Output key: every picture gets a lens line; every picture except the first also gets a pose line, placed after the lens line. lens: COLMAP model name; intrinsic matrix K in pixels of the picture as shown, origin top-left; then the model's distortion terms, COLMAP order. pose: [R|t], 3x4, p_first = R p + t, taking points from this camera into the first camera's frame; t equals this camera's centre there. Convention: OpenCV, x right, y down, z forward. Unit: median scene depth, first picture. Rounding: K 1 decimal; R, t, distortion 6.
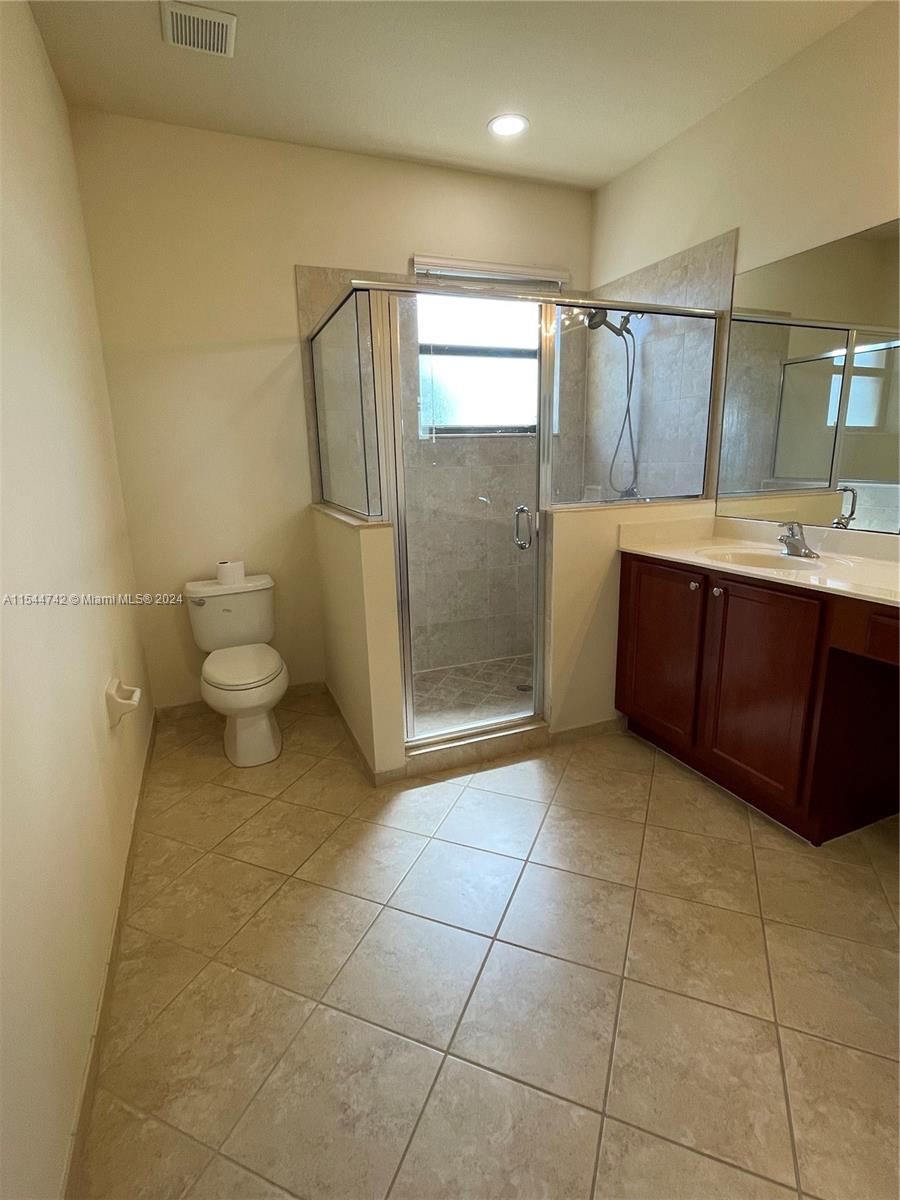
lens RADIAL K [[577.0, 0, 448.5], [0, 577.0, 603.1], [0, 0, 1]] dist [0.004292, 0.001738]
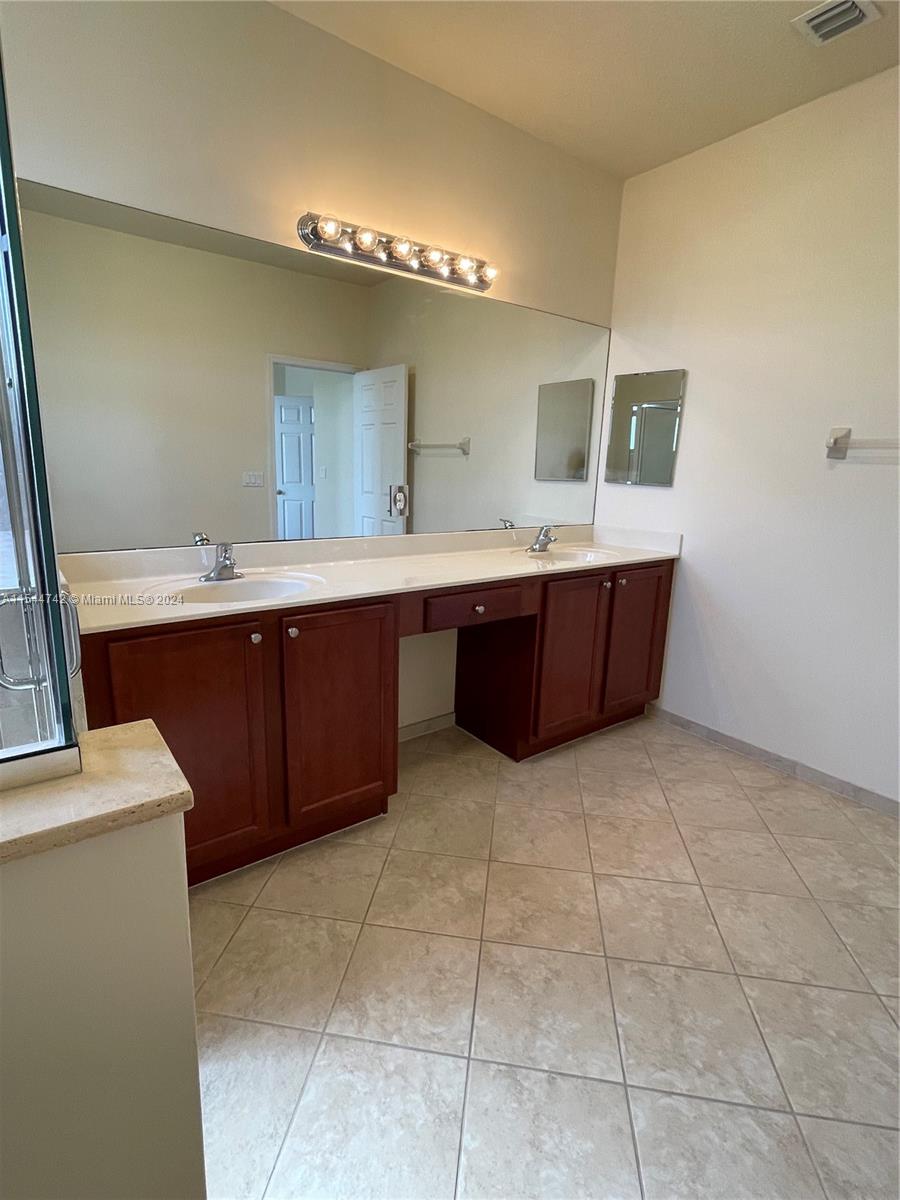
lens RADIAL K [[577.0, 0, 447.8], [0, 577.0, 592.3], [0, 0, 1]] dist [0.004292, 0.001738]
pose [[-0.251840, -0.187703, 0.949392, -0.432111], [0.201817, 0.949256, 0.241211, -0.267510], [-0.946492, 0.252350, -0.201179, 1.082785]]
